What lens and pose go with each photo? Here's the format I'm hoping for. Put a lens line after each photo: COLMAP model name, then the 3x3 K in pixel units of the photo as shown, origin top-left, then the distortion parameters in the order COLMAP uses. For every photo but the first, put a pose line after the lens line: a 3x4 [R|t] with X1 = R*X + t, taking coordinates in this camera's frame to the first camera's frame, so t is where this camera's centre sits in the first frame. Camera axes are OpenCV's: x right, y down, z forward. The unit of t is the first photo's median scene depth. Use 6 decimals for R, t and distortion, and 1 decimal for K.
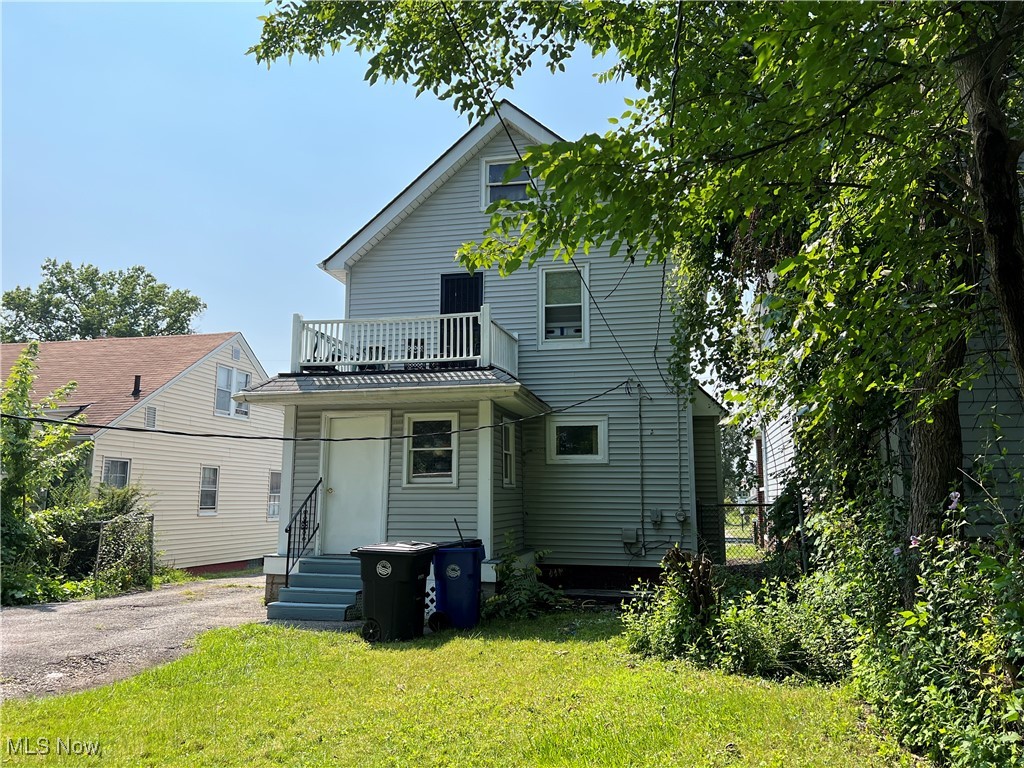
lens RADIAL K [[769.8, 0, 527.7], [0, 769.8, 382.0], [0, 0, 1]] dist [0.087537, -0.001305]
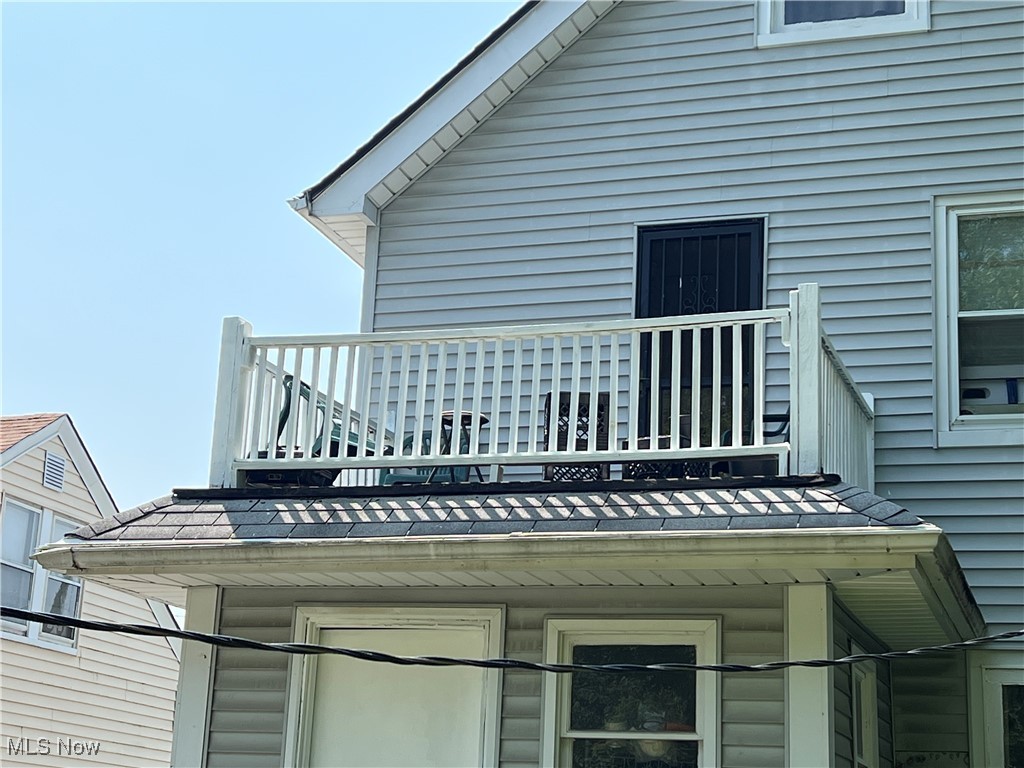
lens RADIAL K [[1848.3, 0, 512.0], [0, 1848.3, 384.0], [0, 0, 1]] dist [0.446520, -2.758700]
pose [[0.992793, 0.014916, -0.118909, -0.081740], [-0.028583, 0.993061, -0.114070, 0.031947], [0.116382, 0.116646, 0.986331, 0.218039]]
